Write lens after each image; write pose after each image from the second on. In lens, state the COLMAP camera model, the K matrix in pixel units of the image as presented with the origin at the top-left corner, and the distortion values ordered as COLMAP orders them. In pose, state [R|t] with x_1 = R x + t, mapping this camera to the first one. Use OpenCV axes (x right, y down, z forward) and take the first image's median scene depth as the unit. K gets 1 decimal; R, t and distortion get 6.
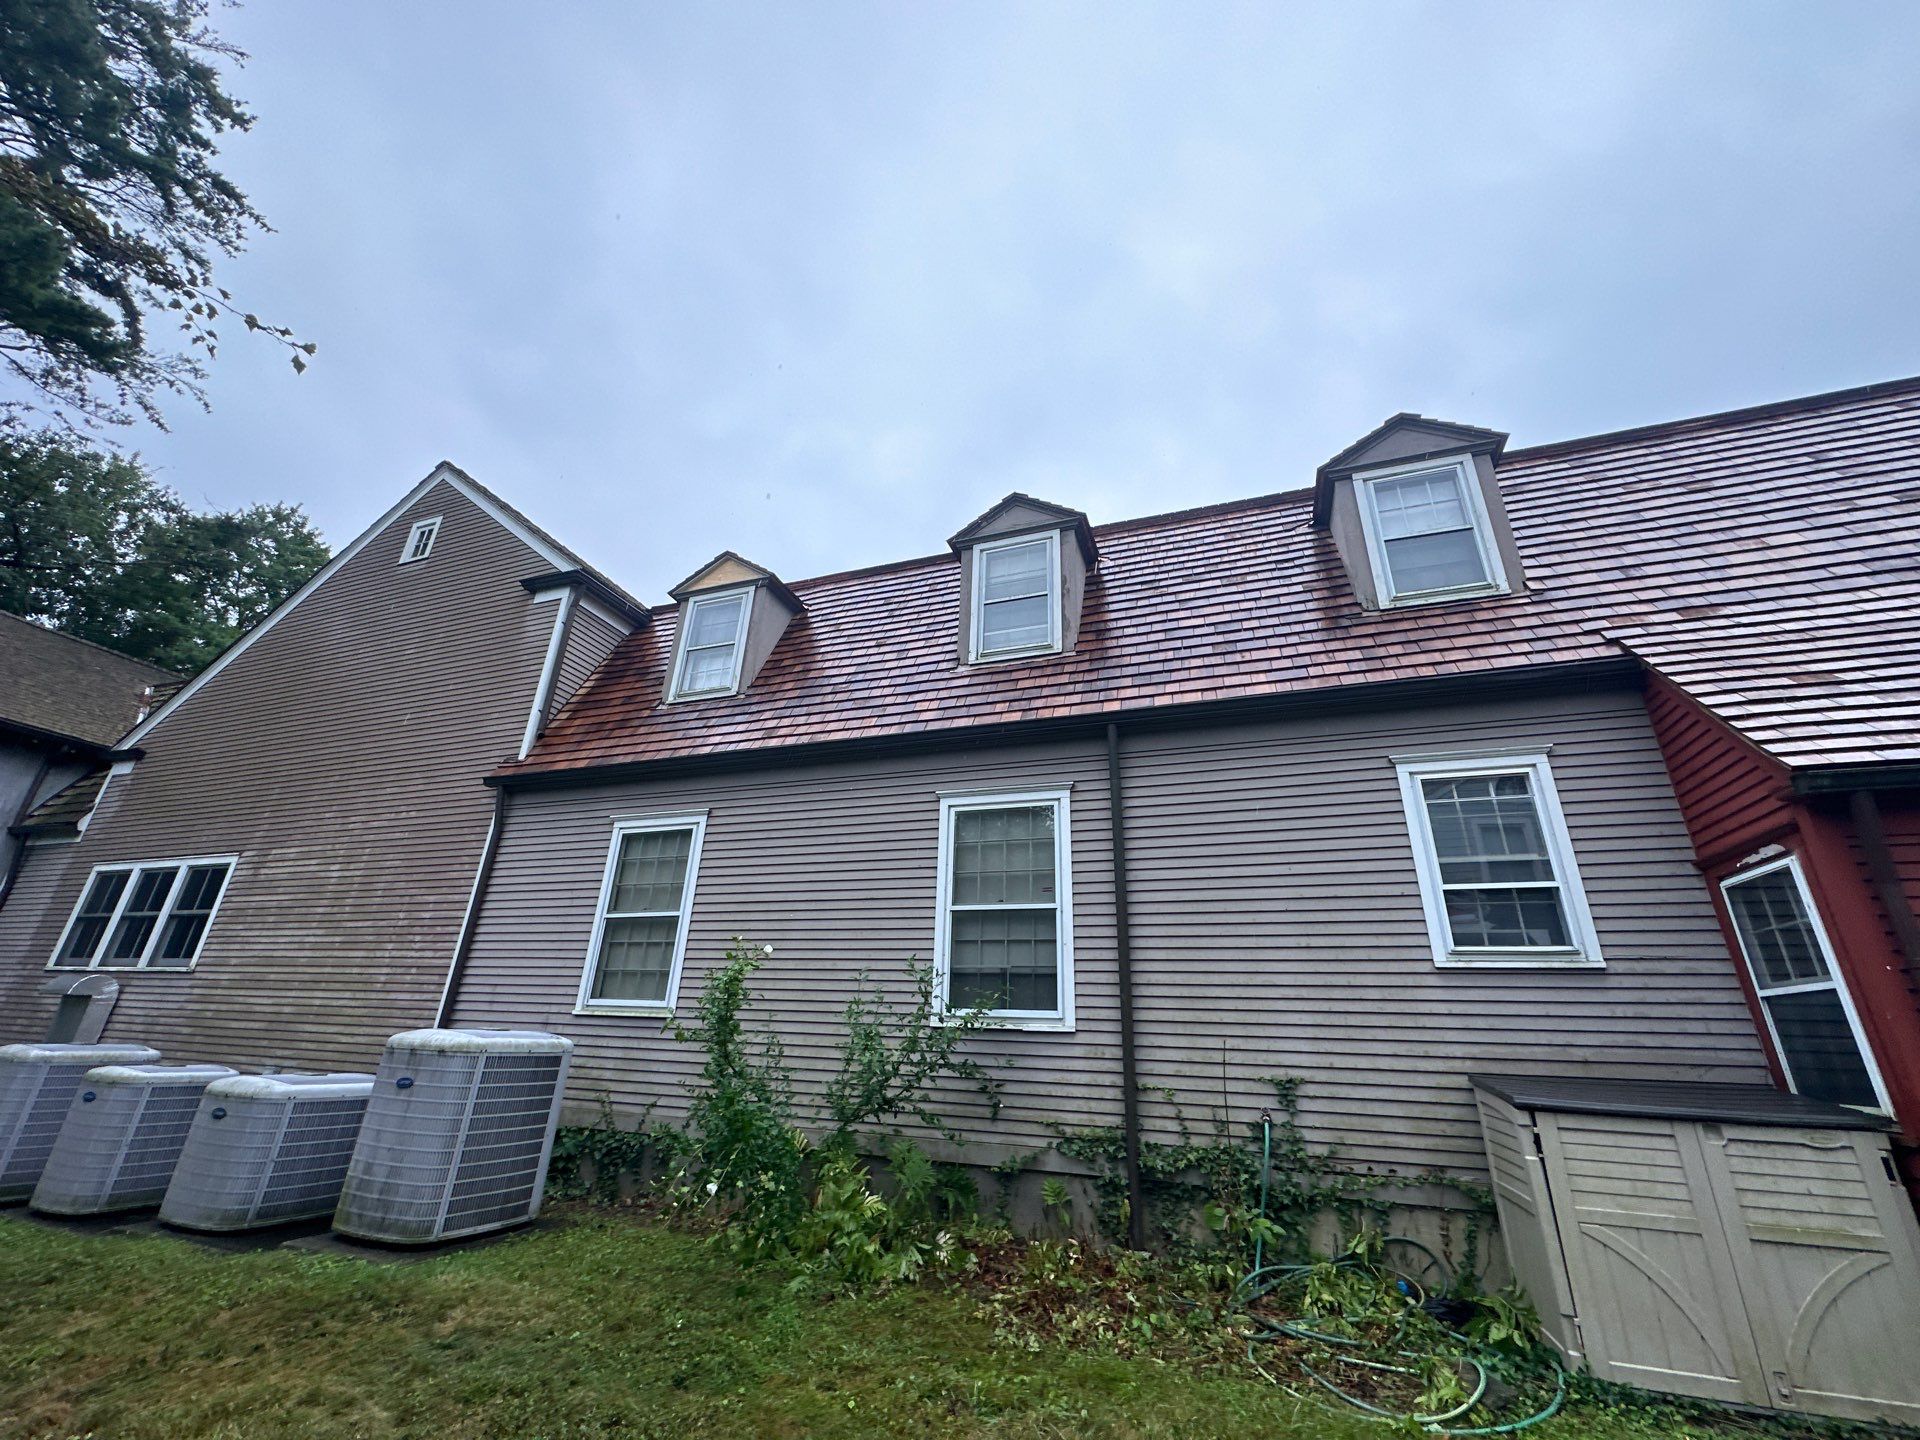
lens RADIAL K [[766.0, 0, 955.0], [0, 766.0, 709.8], [0, 0, 1]] dist [-0.001783, 0.000145]
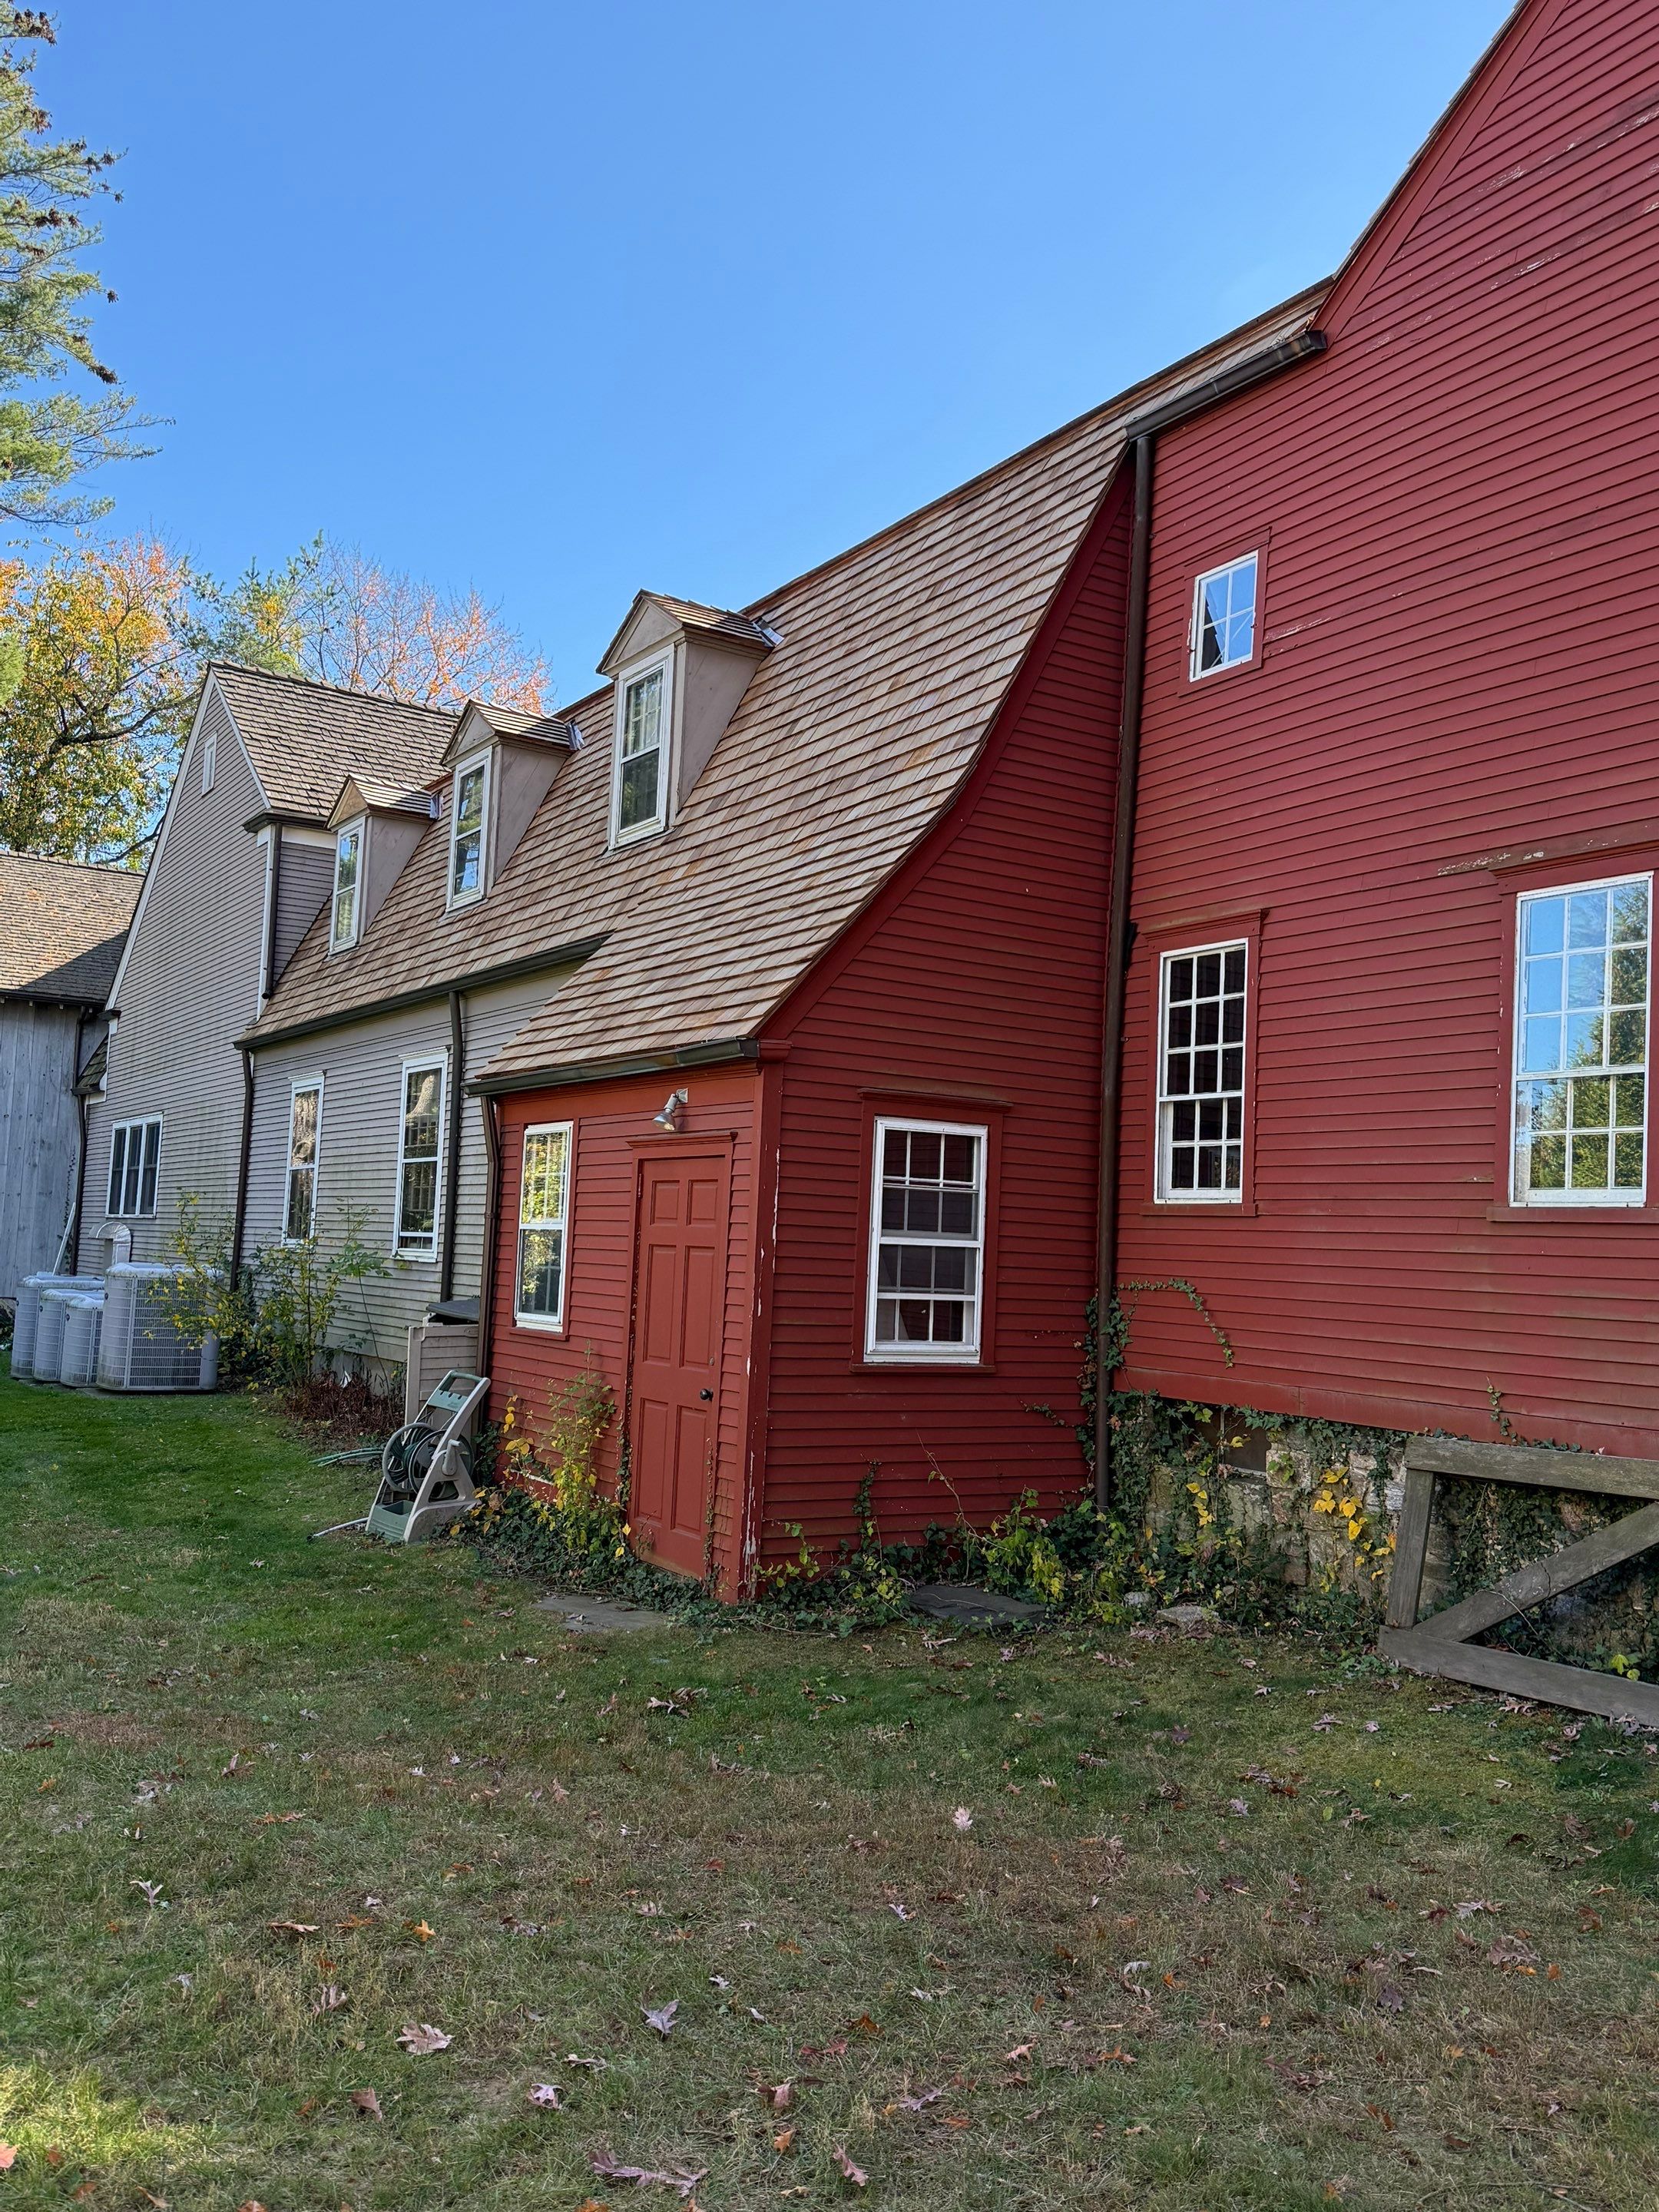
lens RADIAL K [[1833.1, 0, 829.5], [0, 1833.1, 1106.0], [0, 0, 1]] dist [0.069675, -0.002949]
pose [[0.795269, -0.053072, -0.603930, 1.997162], [0.225295, 0.950693, 0.213129, -0.234949], [0.562841, -0.305557, 0.768014, -0.650353]]
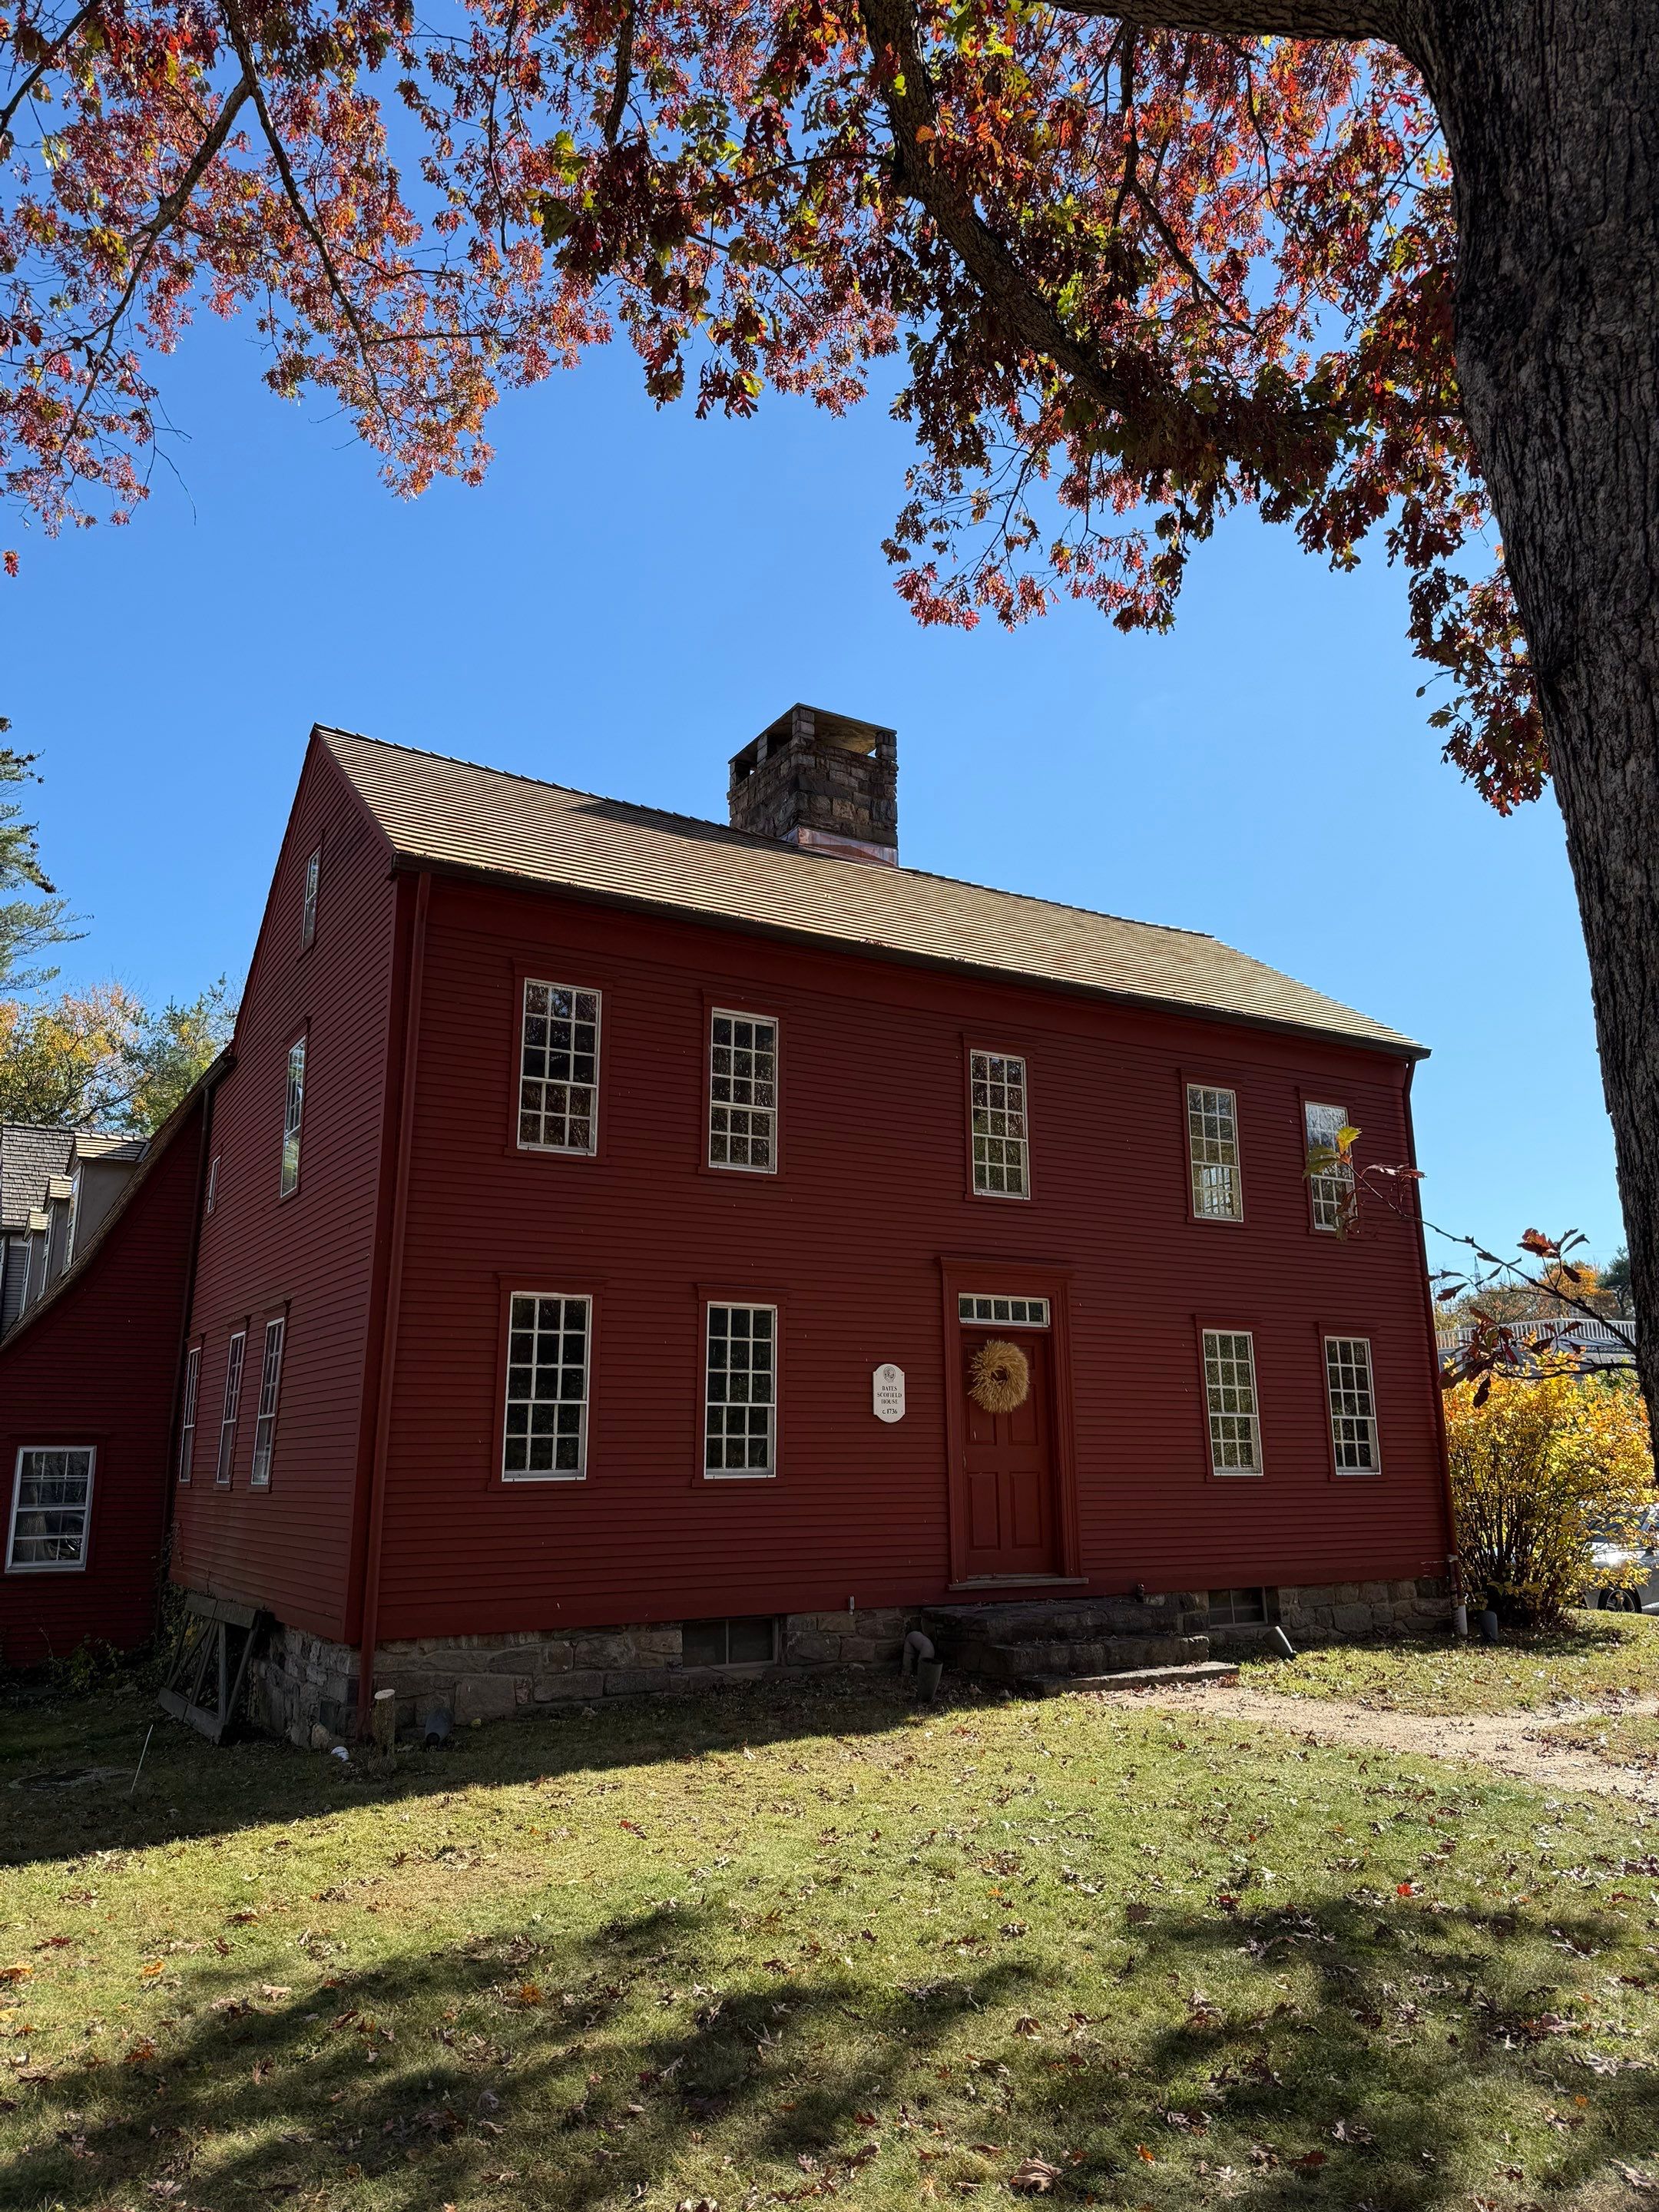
lens RADIAL K [[1581.9, 0, 831.5], [0, 1581.9, 1122.1], [0, 0, 1]] dist [0.197908, -0.473524]
pose [[0.771973, -0.174106, -0.611347, 3.828793], [0.273606, 0.959117, 0.072344, -0.231803], [0.573758, -0.223116, 0.788049, -0.669308]]
